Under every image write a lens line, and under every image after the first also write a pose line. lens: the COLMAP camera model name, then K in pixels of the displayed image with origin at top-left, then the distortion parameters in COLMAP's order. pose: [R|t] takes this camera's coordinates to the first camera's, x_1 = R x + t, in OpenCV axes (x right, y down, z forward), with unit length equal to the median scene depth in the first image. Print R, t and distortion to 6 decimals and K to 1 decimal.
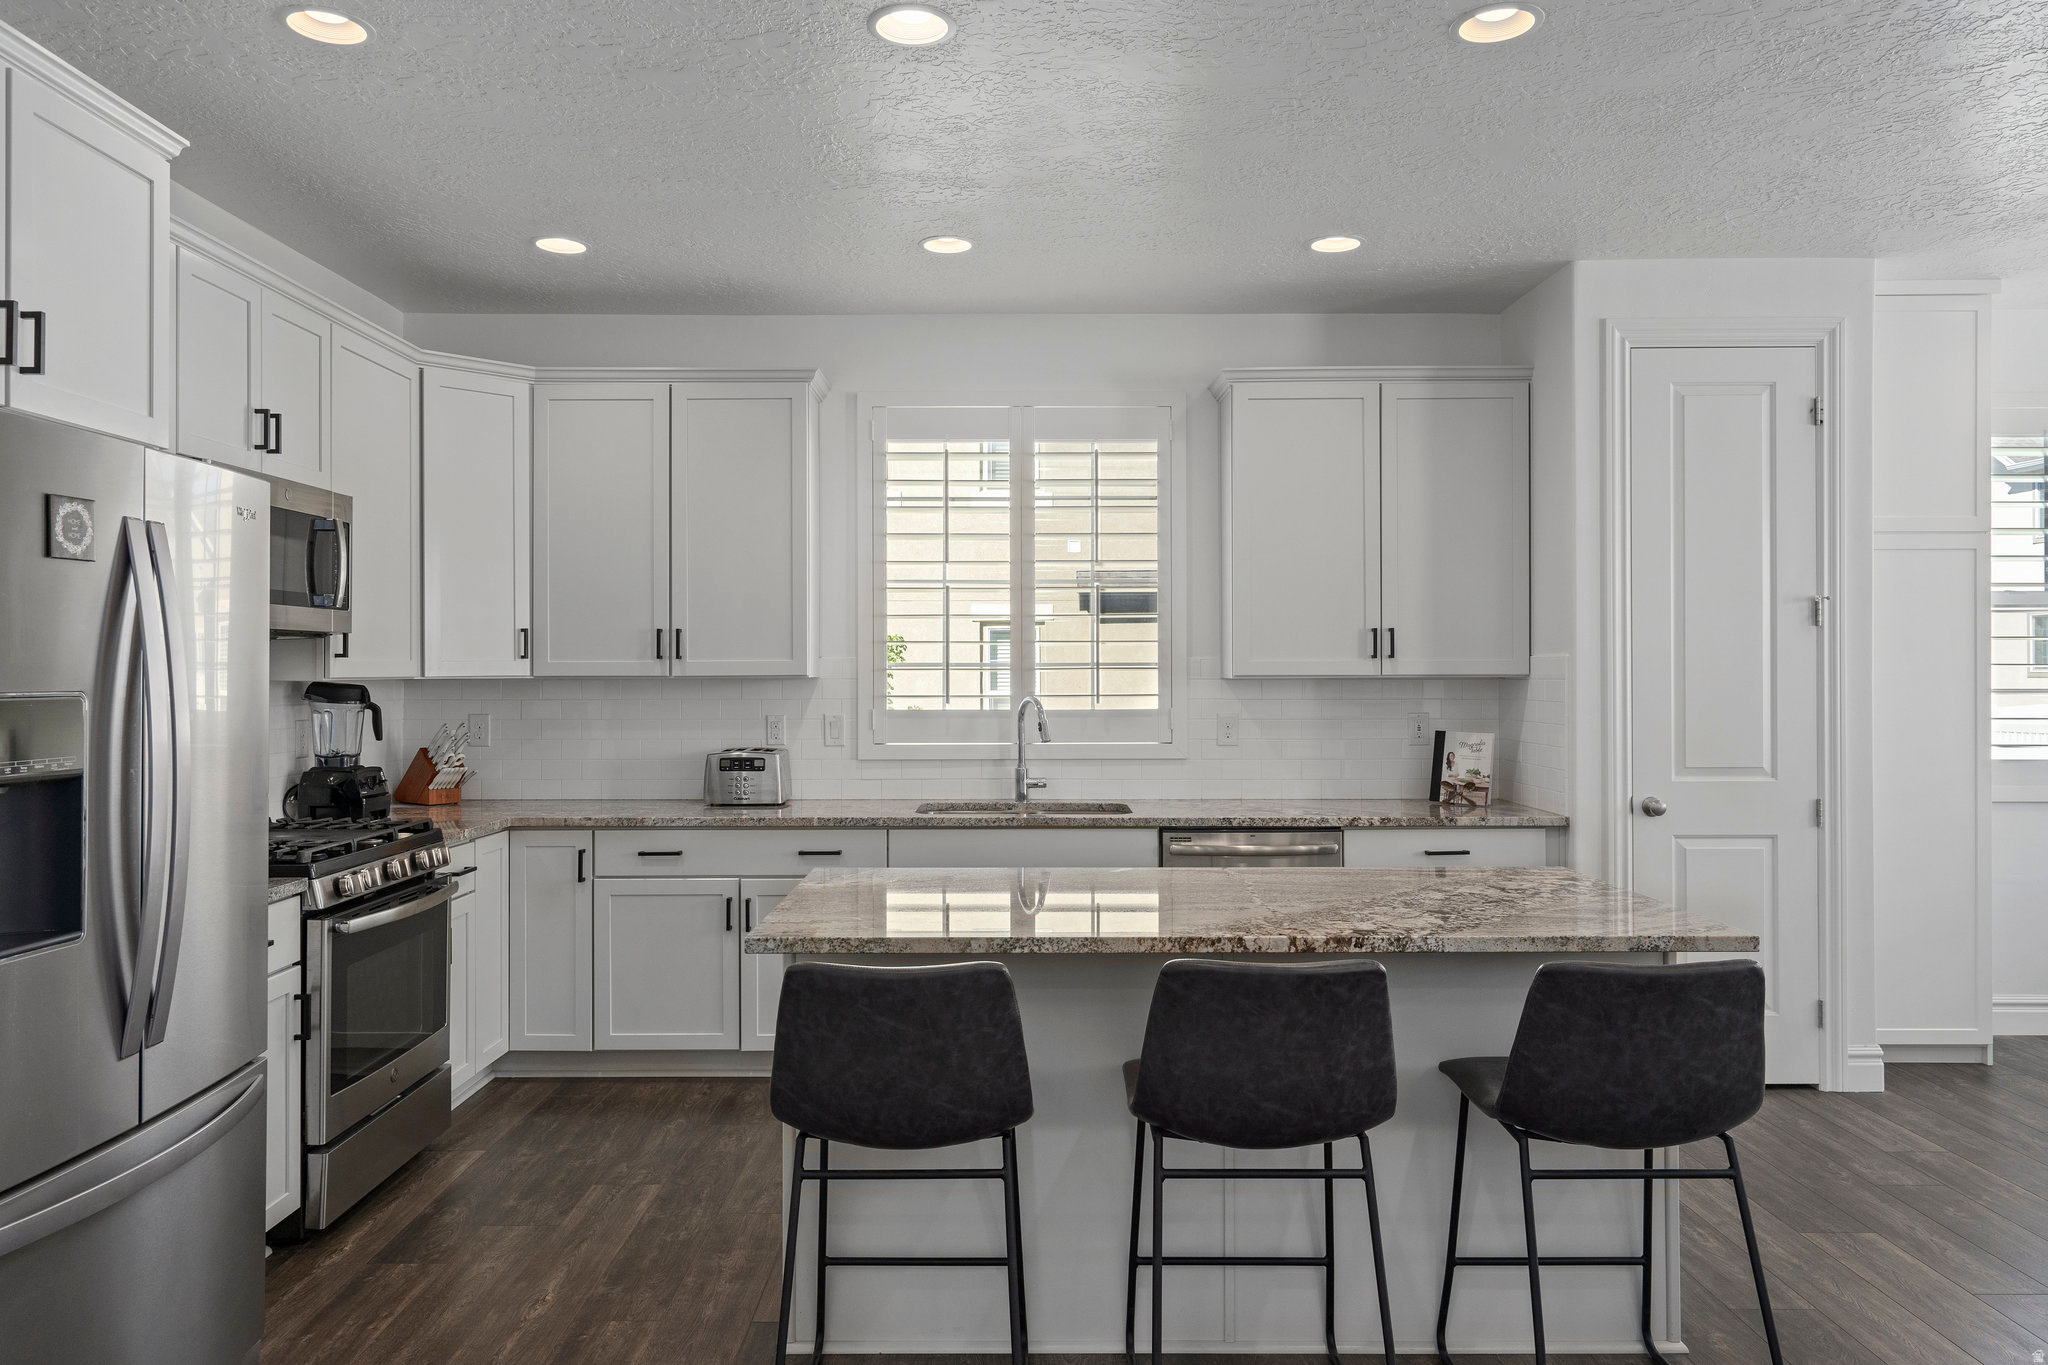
lens RADIAL K [[1379.8, 0, 1028.9], [0, 1379.8, 677.7], [0, 0, 1]] dist [0.014107, 0.005809]
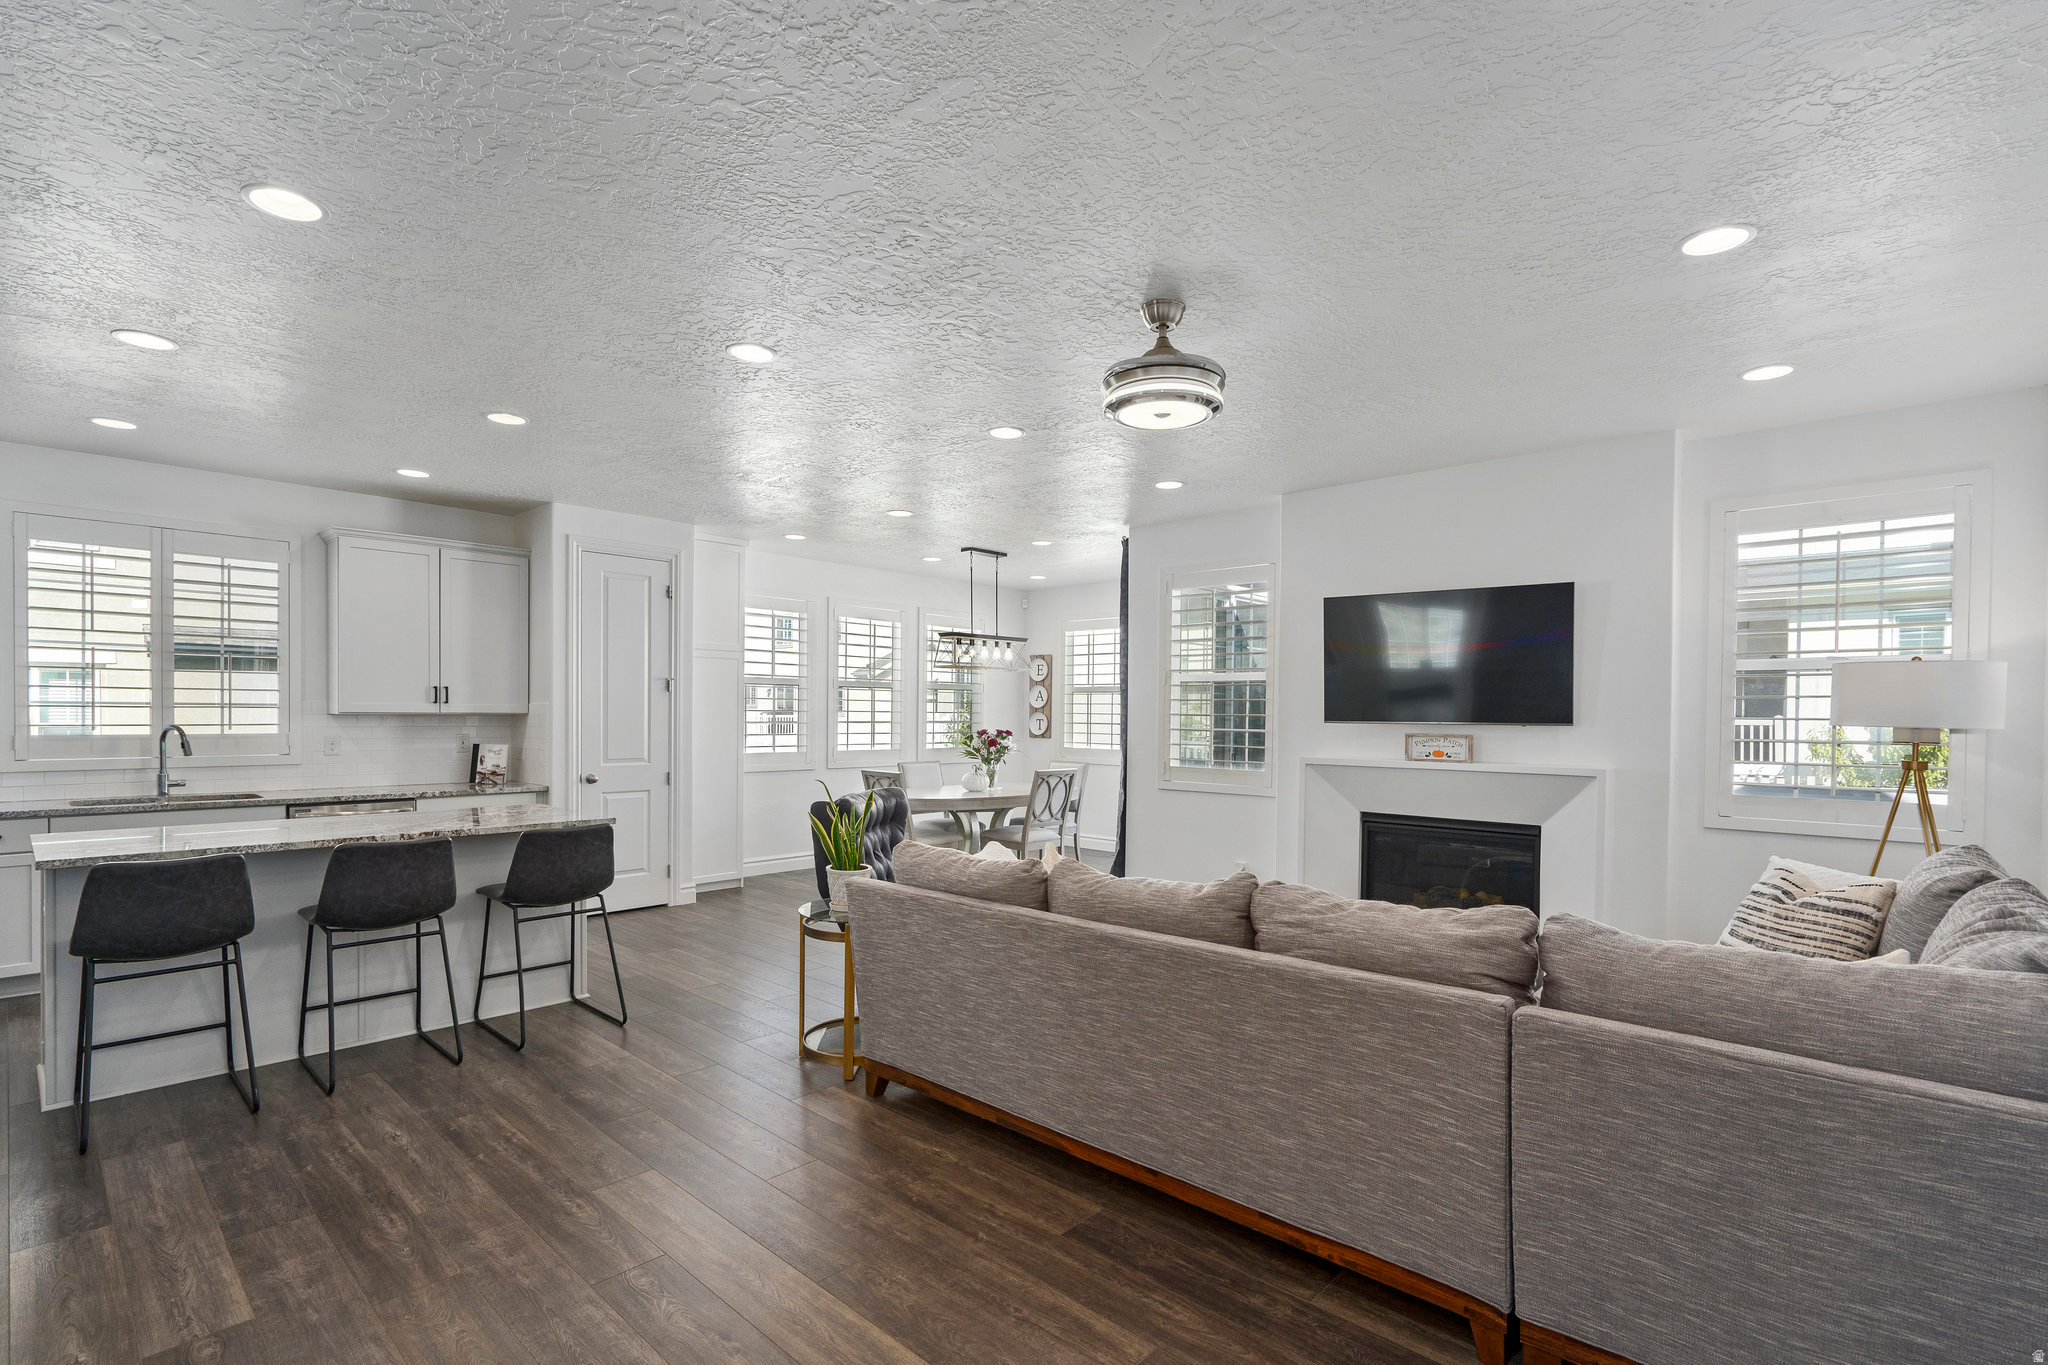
lens RADIAL K [[937.7, 0, 1023.7], [0, 937.7, 717.0], [0, 0, 1]] dist [-0.009308, 0.003663]
pose [[0.681293, 0.003528, 0.732002, -0.121693], [-0.005364, 0.999986, 0.000173, -0.000554], [-0.731991, -0.004045, 0.681302, -0.397109]]
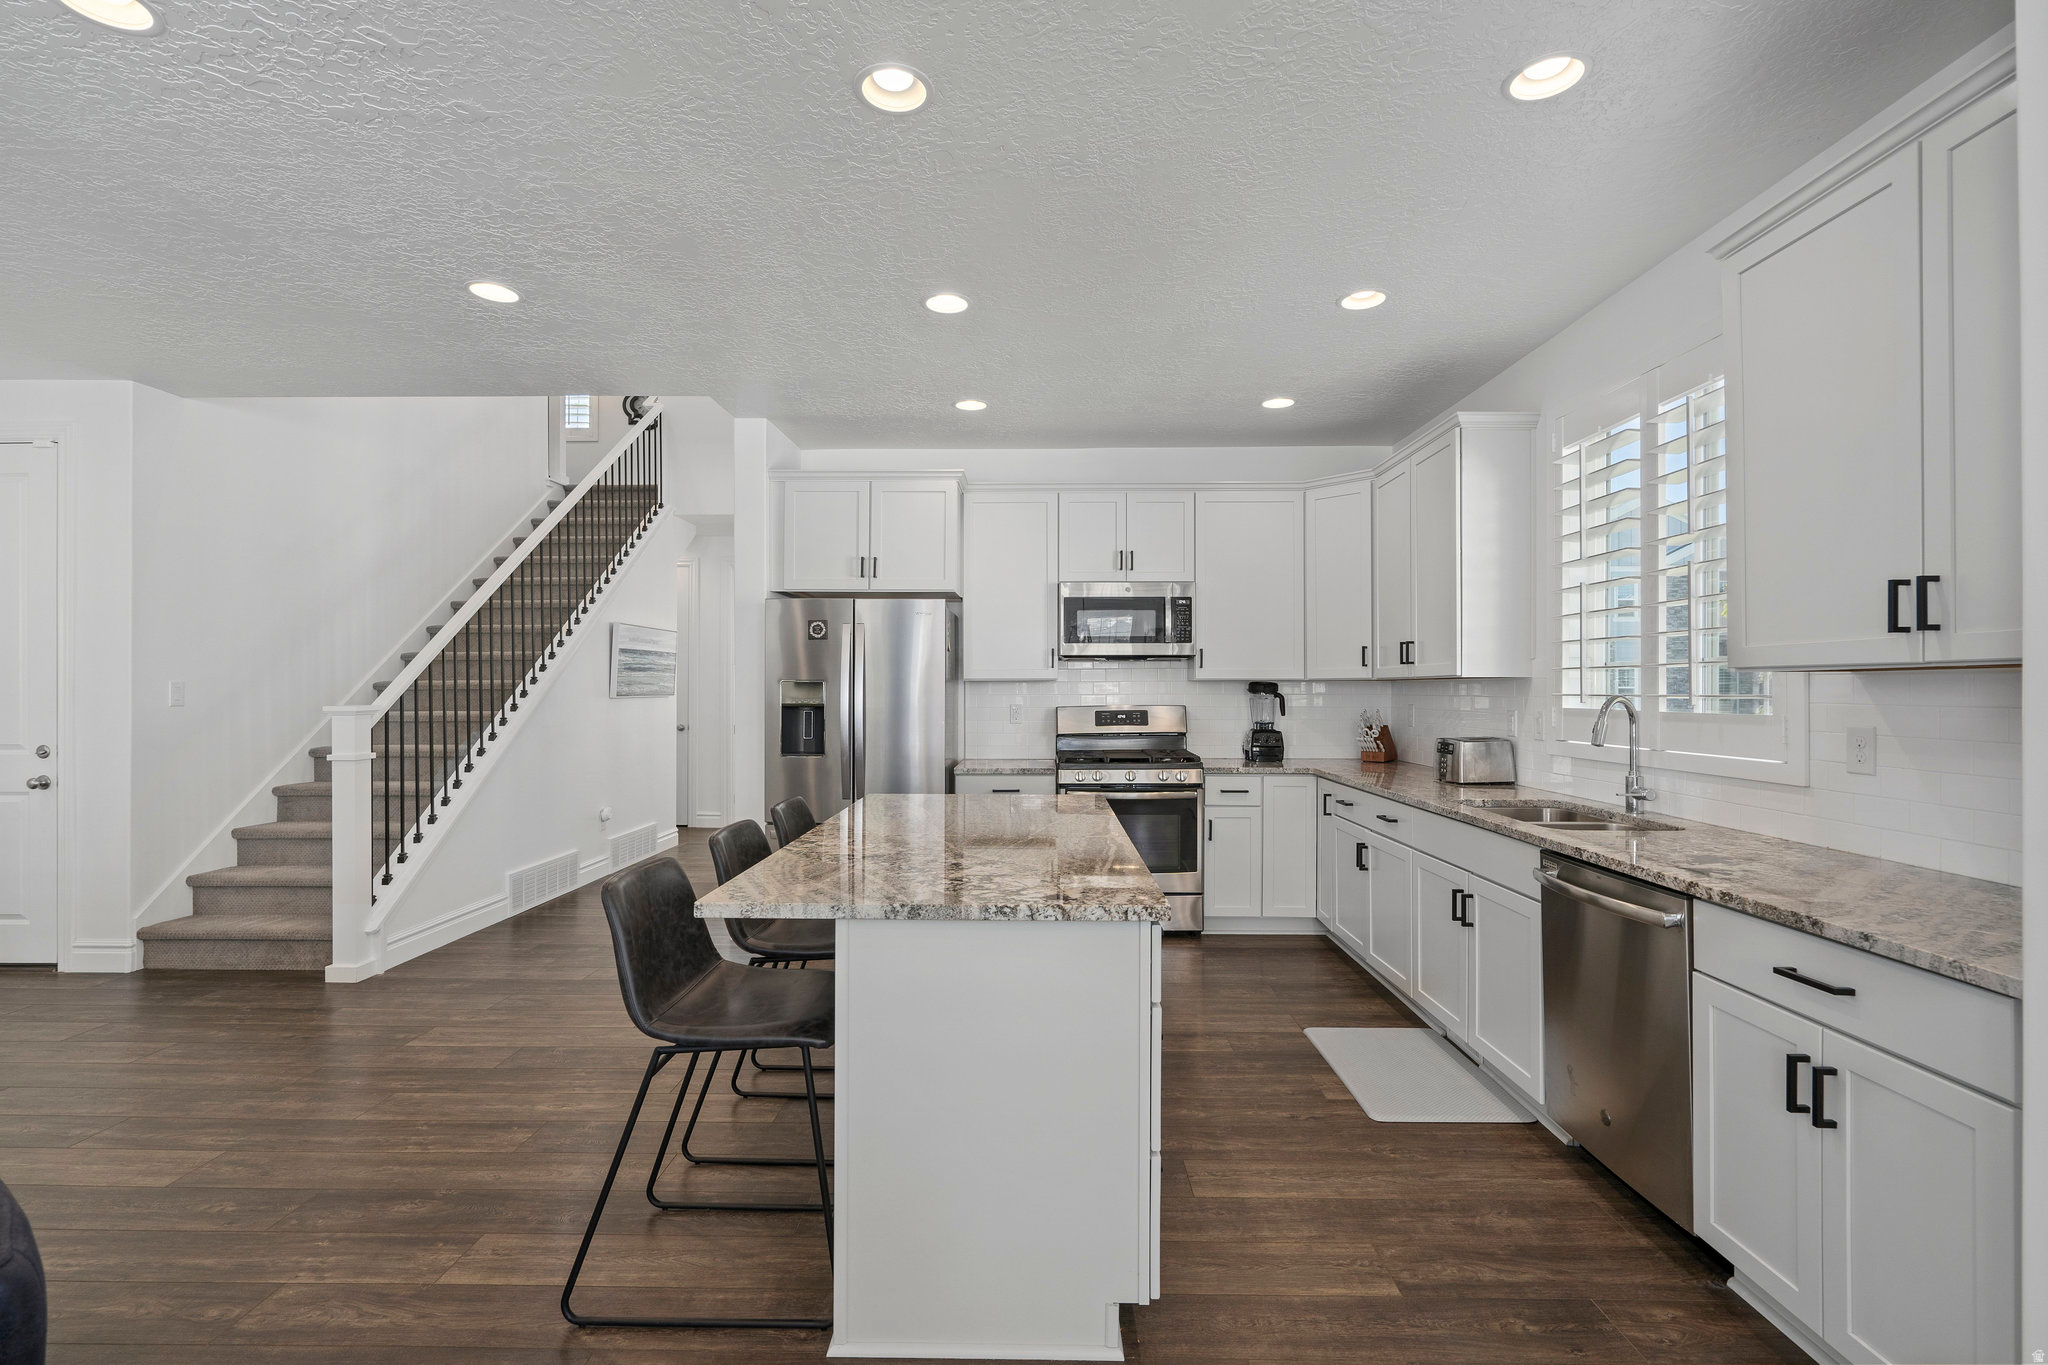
lens RADIAL K [[937.7, 0, 1035.2], [0, 937.7, 685.1], [0, 0, 1]] dist [-0.009308, 0.003663]
pose [[-0.016242, -0.002041, -0.999866, 0.681611], [-0.006360, 0.999978, -0.001938, 0.011318], [0.999848, 0.006328, -0.016255, 0.694629]]
